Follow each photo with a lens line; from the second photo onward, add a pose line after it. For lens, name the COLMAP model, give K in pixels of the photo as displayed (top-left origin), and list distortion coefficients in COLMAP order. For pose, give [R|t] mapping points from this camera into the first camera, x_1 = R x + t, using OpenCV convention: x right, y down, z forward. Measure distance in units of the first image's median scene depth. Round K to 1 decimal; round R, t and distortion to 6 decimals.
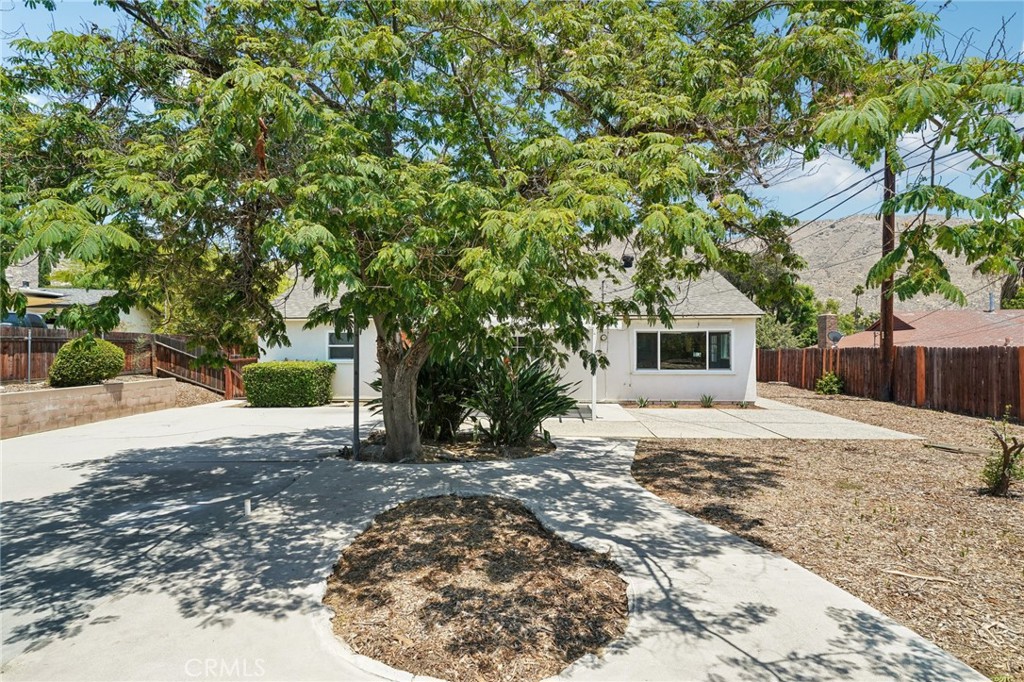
lens RADIAL K [[507.1, 0, 509.8], [0, 507.1, 335.6], [0, 0, 1]] dist [0.036478, 0.000197]
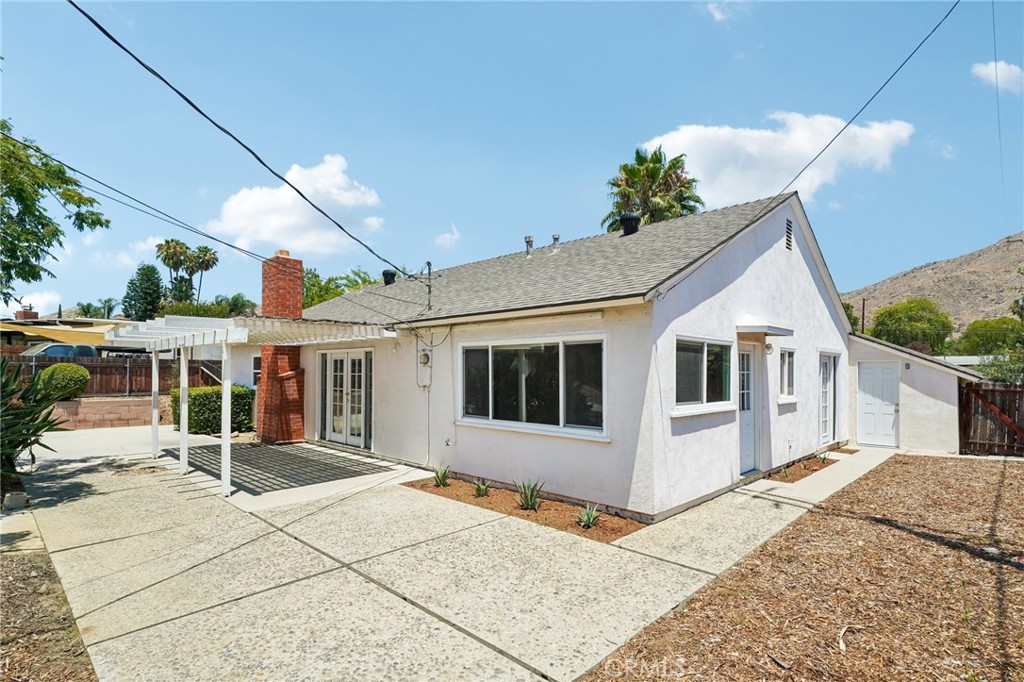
lens RADIAL K [[504.2, 0, 514.1], [0, 504.2, 379.0], [0, 0, 1]] dist [0.037332, 0.000702]
pose [[0.758364, 0.015182, -0.651655, 0.596603], [0.005590, 0.999540, 0.029792, 0.009501], [0.651808, -0.026236, 0.757930, 0.578460]]
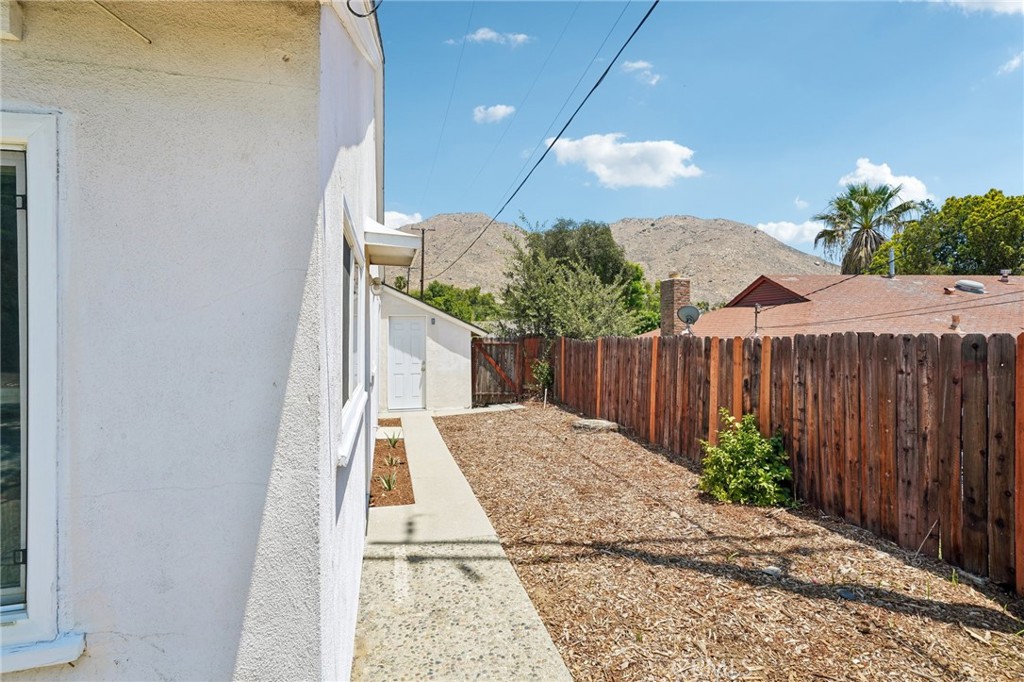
lens RADIAL K [[507.1, 0, 509.8], [0, 507.1, 335.6], [0, 0, 1]] dist [0.036478, 0.000197]
pose [[0.958635, -0.005670, 0.284580, 0.444214], [-0.001737, 0.999666, 0.025769, 0.017808], [-0.284631, -0.025197, 0.958306, 0.817620]]
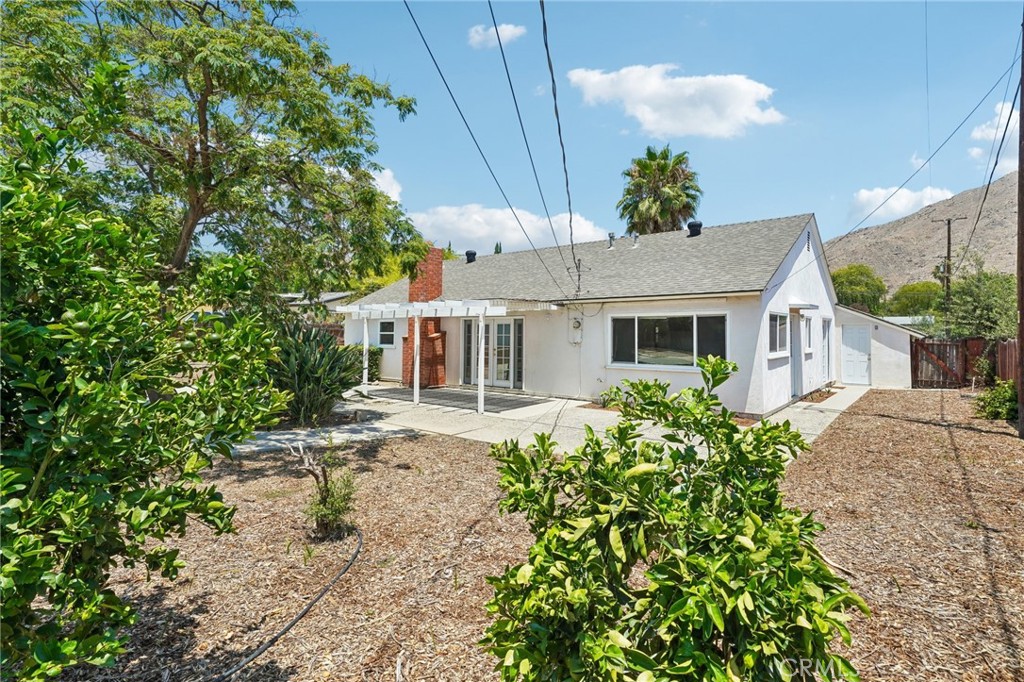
lens RADIAL K [[507.1, 0, 509.8], [0, 507.1, 335.6], [0, 0, 1]] dist [0.036478, 0.000197]
pose [[0.806931, 0.005867, -0.590617, 0.560773], [0.009783, 0.999681, 0.023296, 0.001252], [0.590565, -0.024576, 0.806616, 0.212796]]
